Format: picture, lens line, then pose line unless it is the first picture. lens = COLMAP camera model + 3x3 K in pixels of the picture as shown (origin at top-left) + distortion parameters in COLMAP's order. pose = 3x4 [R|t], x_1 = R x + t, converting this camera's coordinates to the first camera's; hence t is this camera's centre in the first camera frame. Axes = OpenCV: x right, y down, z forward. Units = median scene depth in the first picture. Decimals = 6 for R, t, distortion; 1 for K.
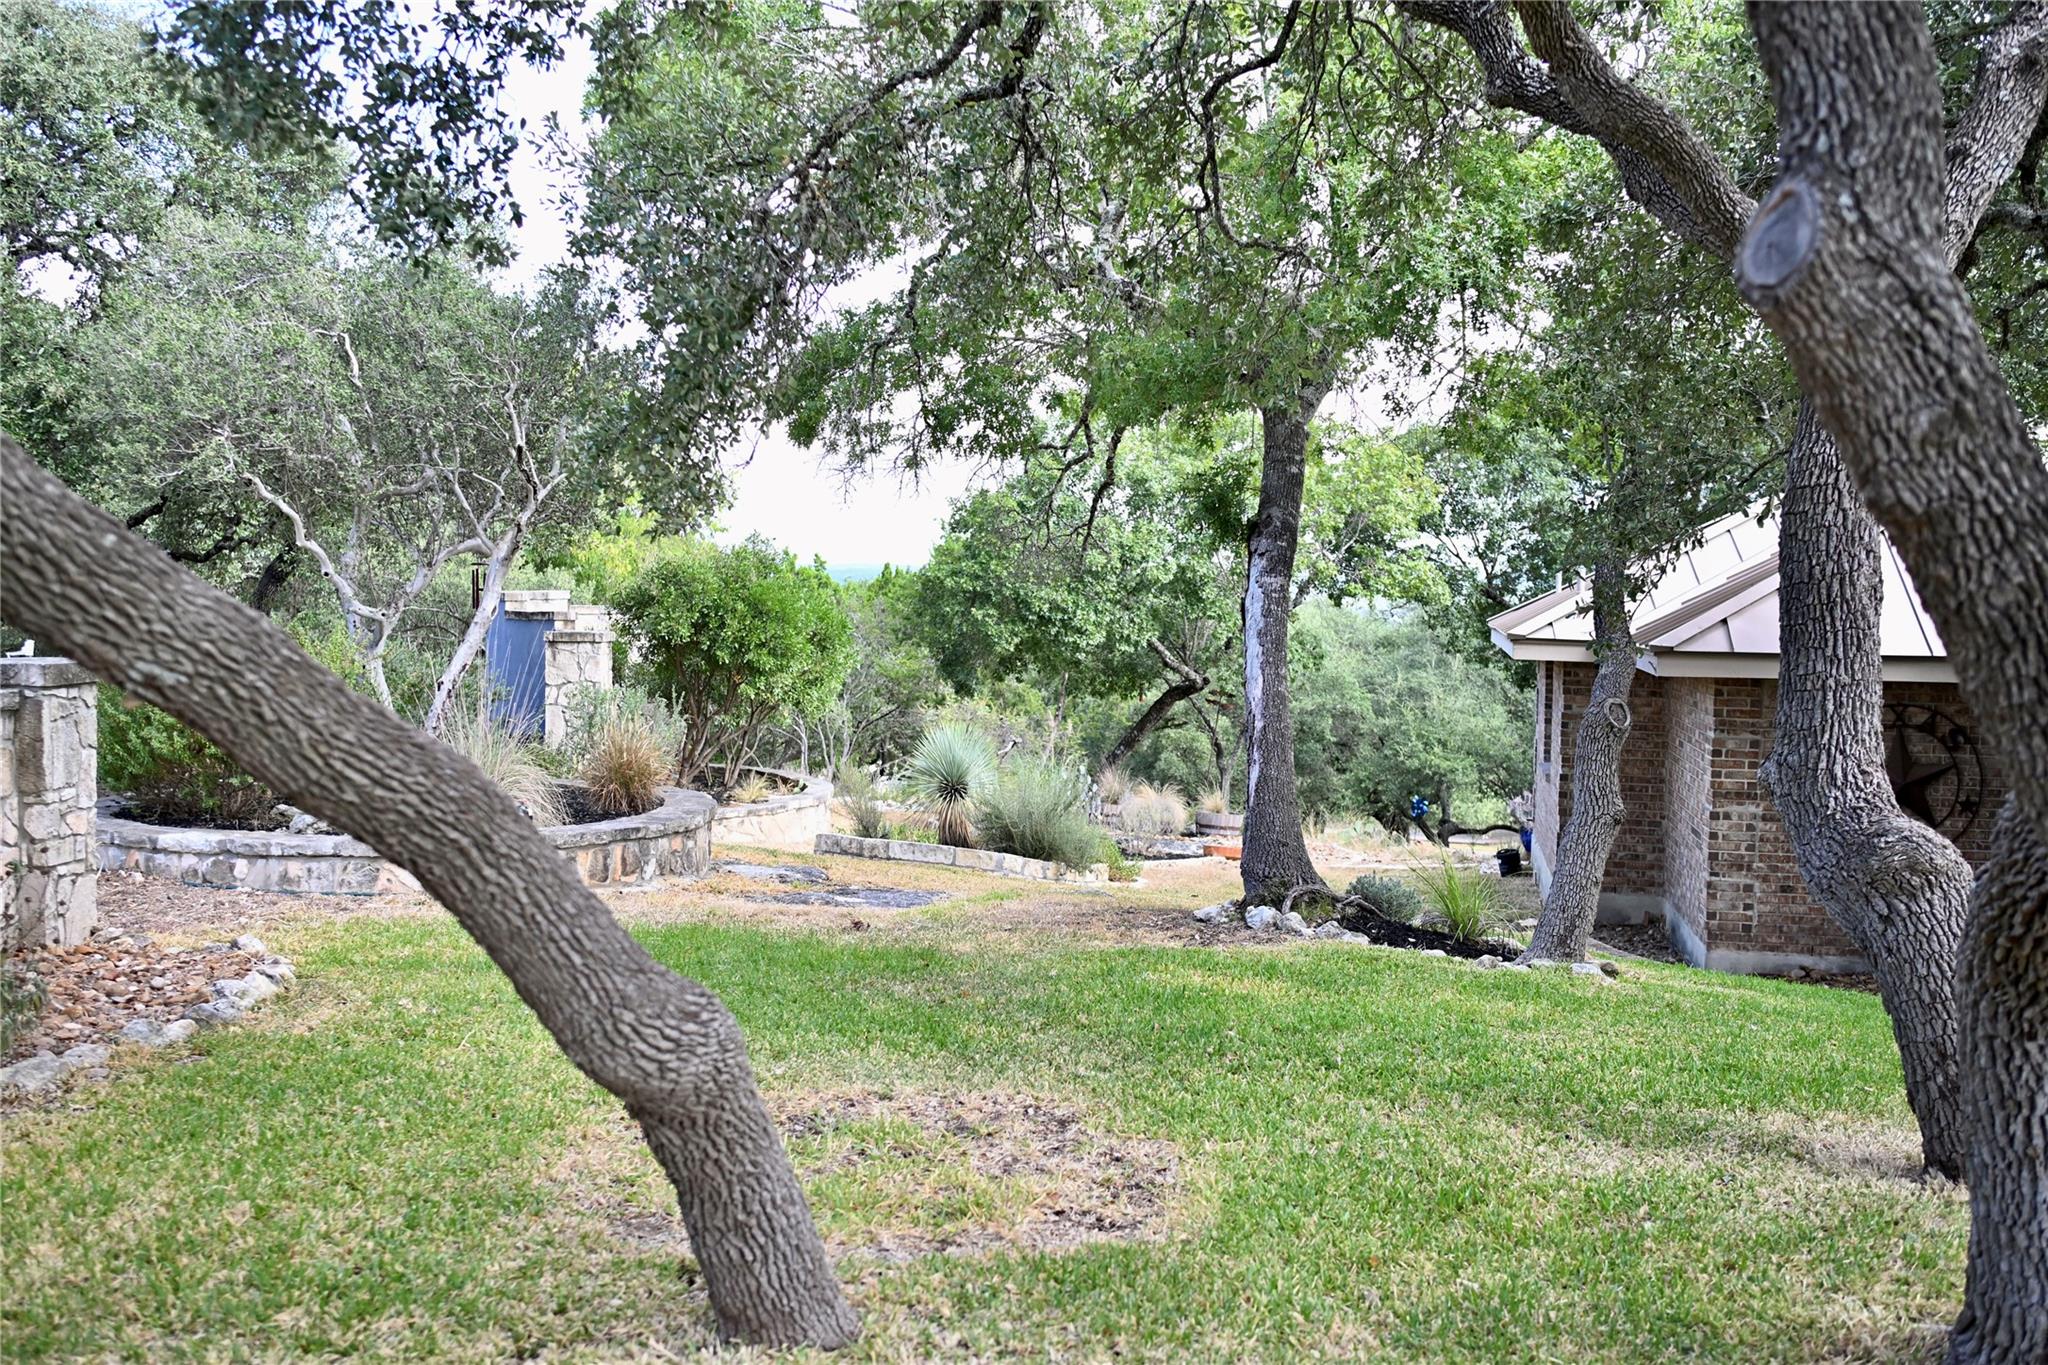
lens RADIAL K [[2048.1, 0, 1022.0], [0, 2048.1, 684.6], [0, 0, 1]] dist [0.005195, 0.000000]
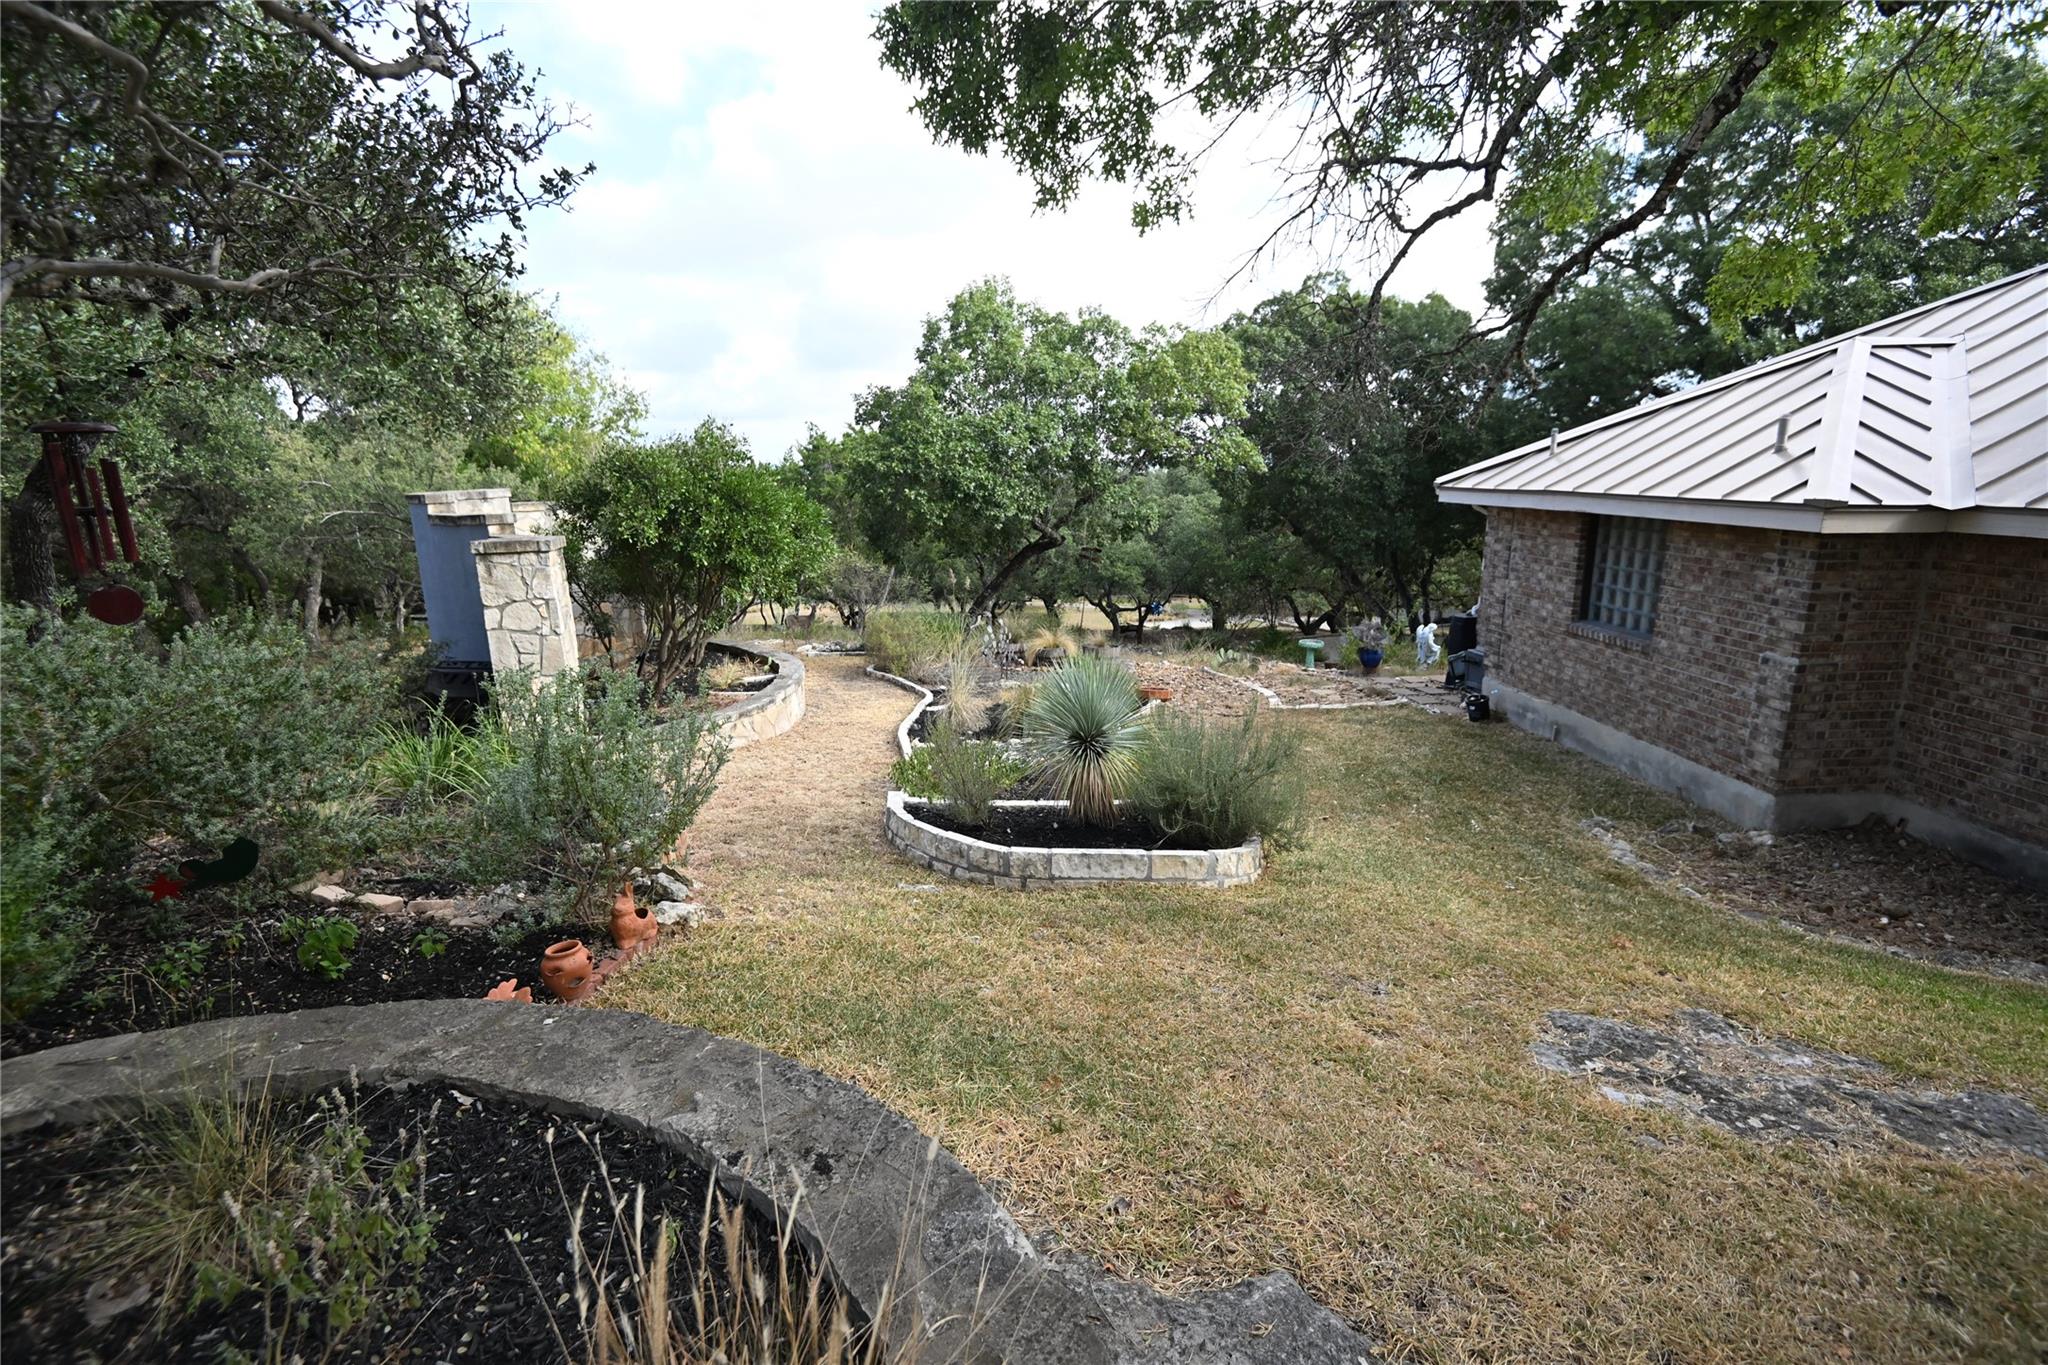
lens RADIAL K [[941.9, 0, 1030.1], [0, 941.9, 680.7], [0, 0, 1]] dist [-0.003405, -0.002283]
pose [[0.966032, -0.091324, 0.241748, -0.106083], [0.048334, 0.982819, 0.178129, -0.025925], [-0.253862, -0.160394, 0.953849, 0.538848]]
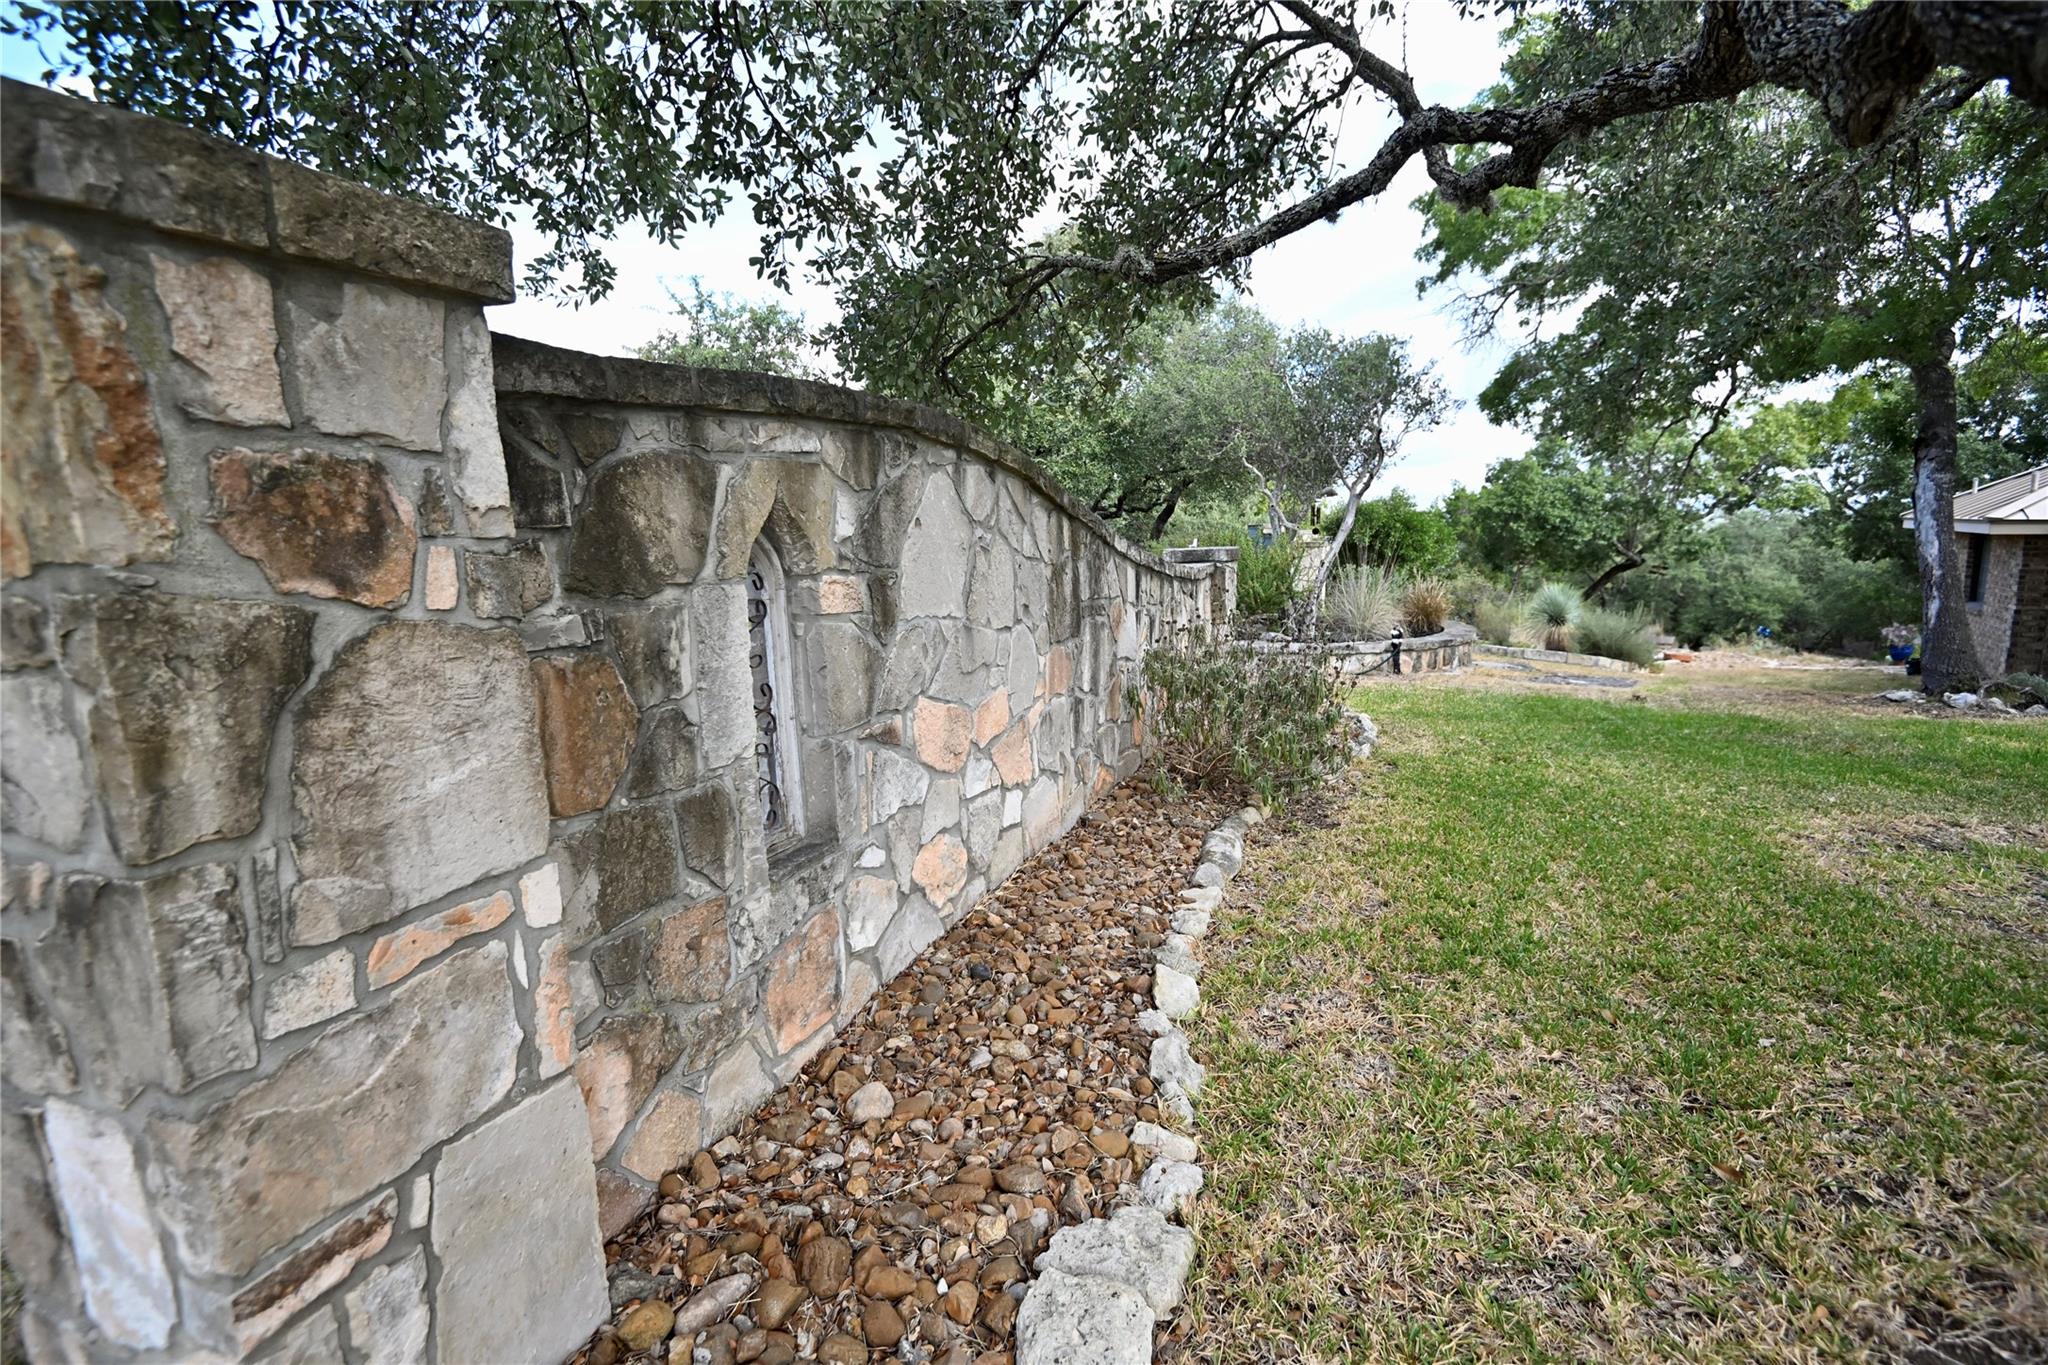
lens RADIAL K [[941.9, 0, 1011.2], [0, 941.9, 681.9], [0, 0, 1]] dist [-0.003405, -0.002283]
pose [[0.919352, 0.021383, -0.392855, -0.115799], [0.022254, 0.994097, 0.106186, 0.005386], [0.392807, -0.106365, 0.913449, 0.045458]]
